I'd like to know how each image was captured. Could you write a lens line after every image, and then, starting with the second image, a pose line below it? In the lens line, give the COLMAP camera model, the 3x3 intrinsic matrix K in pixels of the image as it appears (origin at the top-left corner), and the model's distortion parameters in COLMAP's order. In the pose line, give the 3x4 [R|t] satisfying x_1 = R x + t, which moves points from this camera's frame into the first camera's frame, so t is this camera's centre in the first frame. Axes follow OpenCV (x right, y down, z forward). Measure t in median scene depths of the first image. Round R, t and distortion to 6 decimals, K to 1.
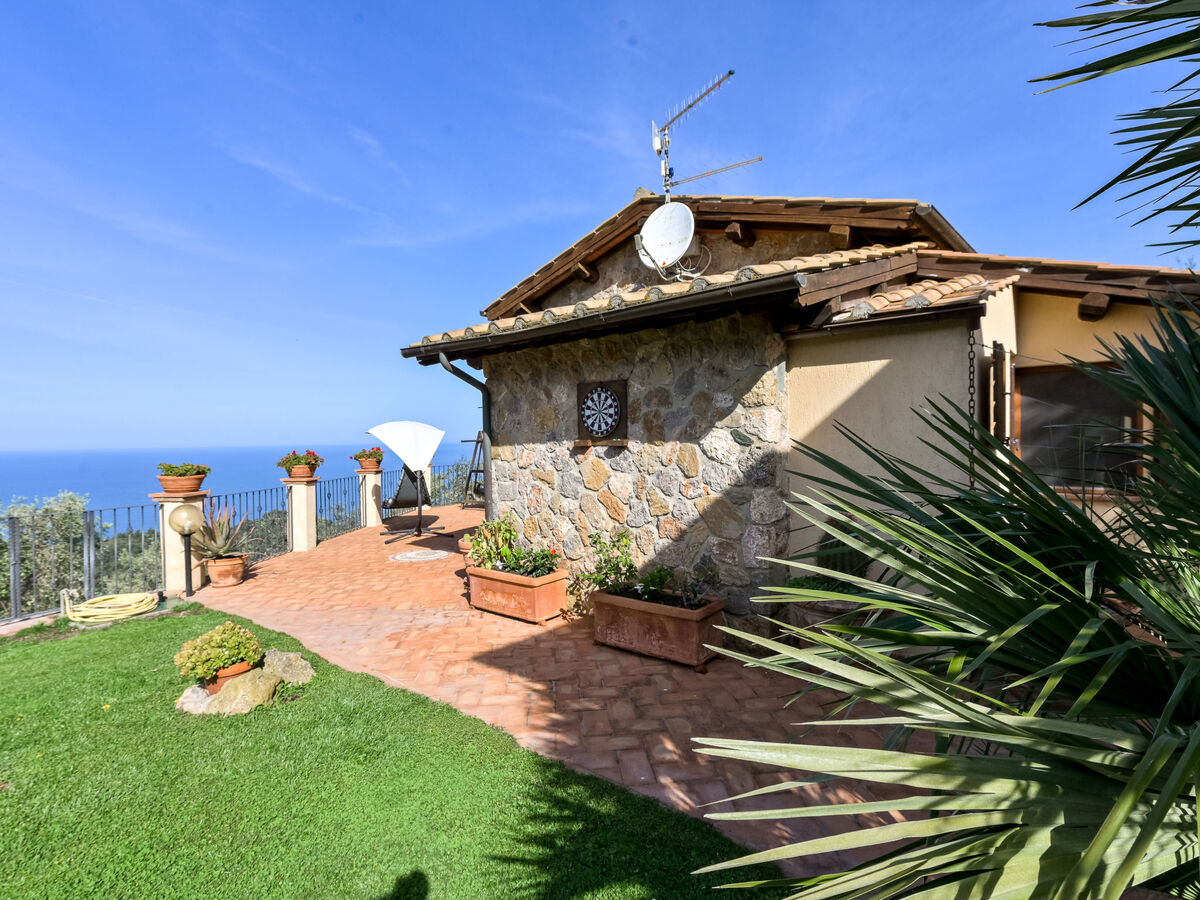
lens RADIAL K [[599.0, 0, 594.7], [0, 599.0, 456.6], [0, 0, 1]] dist [-0.025122, 0.001460]
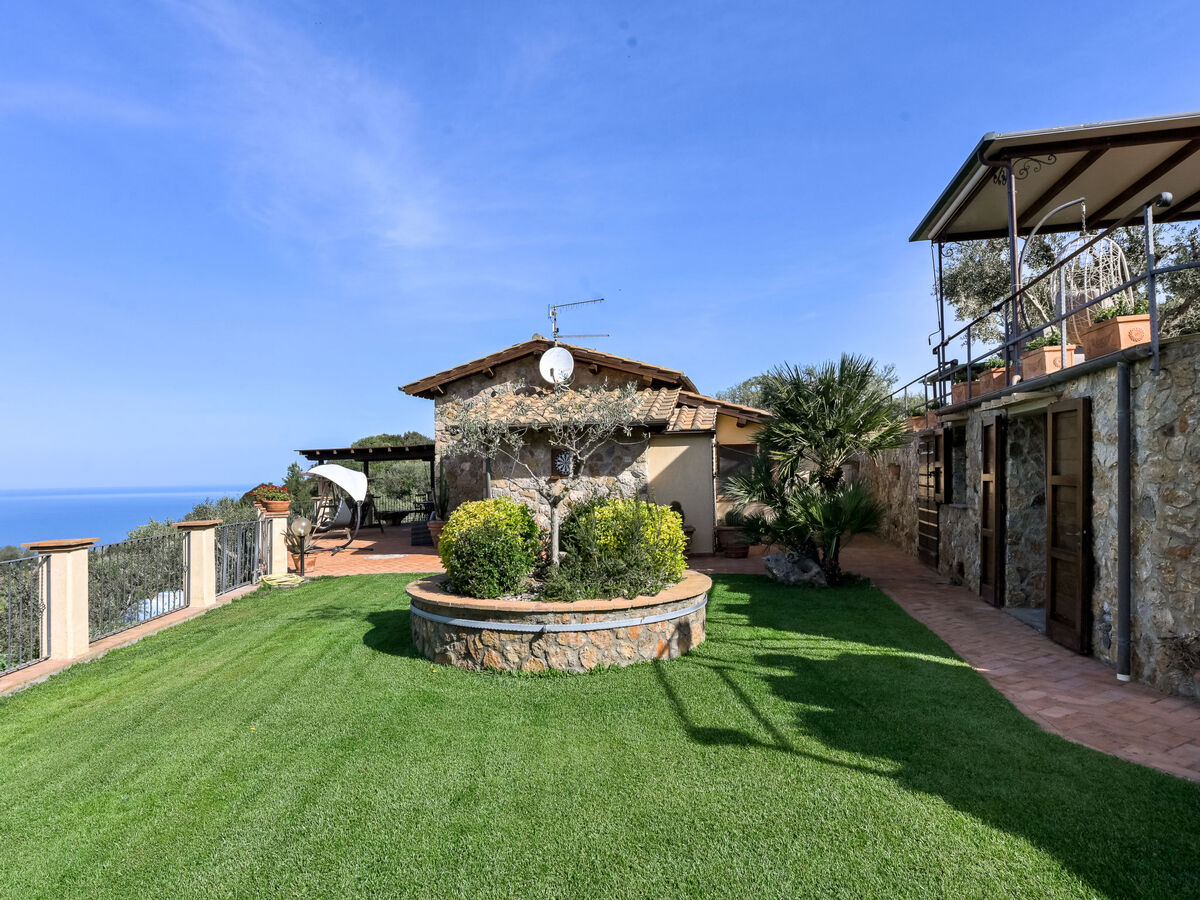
lens RADIAL K [[789.2, 0, 612.8], [0, 789.2, 426.1], [0, 0, 1]] dist [0.021310, -0.005331]
pose [[0.851263, 0.032299, 0.523744, -1.308288], [0.020455, 0.995303, -0.094626, 0.064317], [-0.524340, 0.091265, 0.846604, -1.478061]]
